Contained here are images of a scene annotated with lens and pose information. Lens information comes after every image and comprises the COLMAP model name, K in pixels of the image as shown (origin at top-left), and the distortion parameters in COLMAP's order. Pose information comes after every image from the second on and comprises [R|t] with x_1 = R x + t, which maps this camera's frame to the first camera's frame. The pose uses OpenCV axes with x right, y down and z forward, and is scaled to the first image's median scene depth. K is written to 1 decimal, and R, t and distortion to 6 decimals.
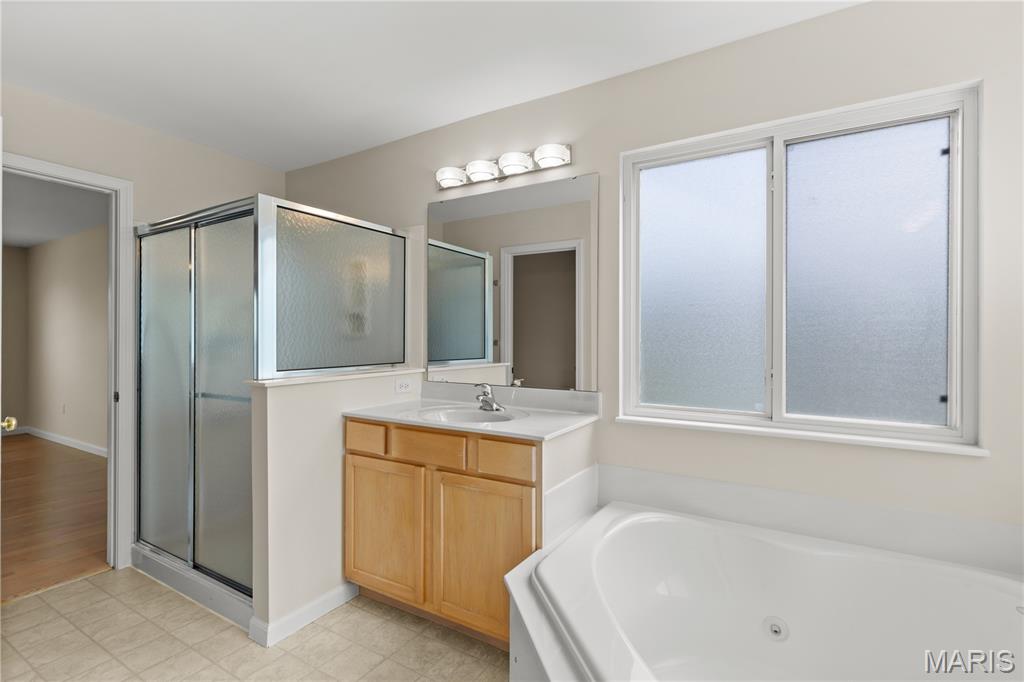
lens RADIAL K [[467.4, 0, 515.2], [0, 467.4, 341.7], [0, 0, 1]] dist [-0.000309, 0.000277]
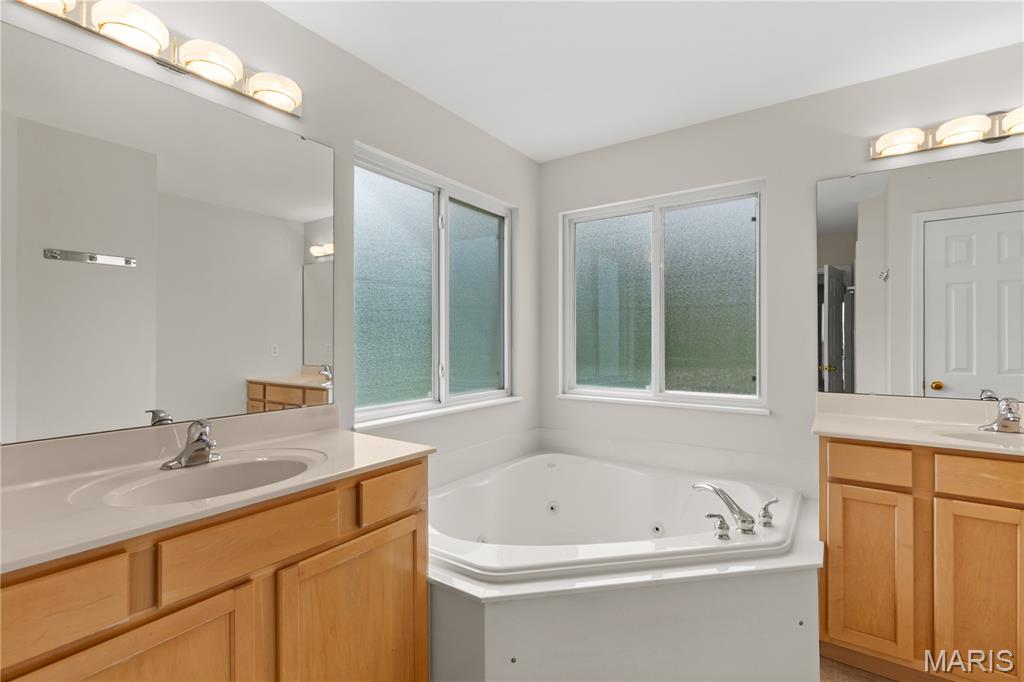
lens RADIAL K [[467.4, 0, 515.5], [0, 467.4, 339.1], [0, 0, 1]] dist [-0.000309, 0.000277]
pose [[0.066136, -0.002539, 0.997807, -0.714938], [0.001517, 0.999996, 0.002444, -0.013097], [-0.997809, 0.001352, 0.066139, 0.658571]]
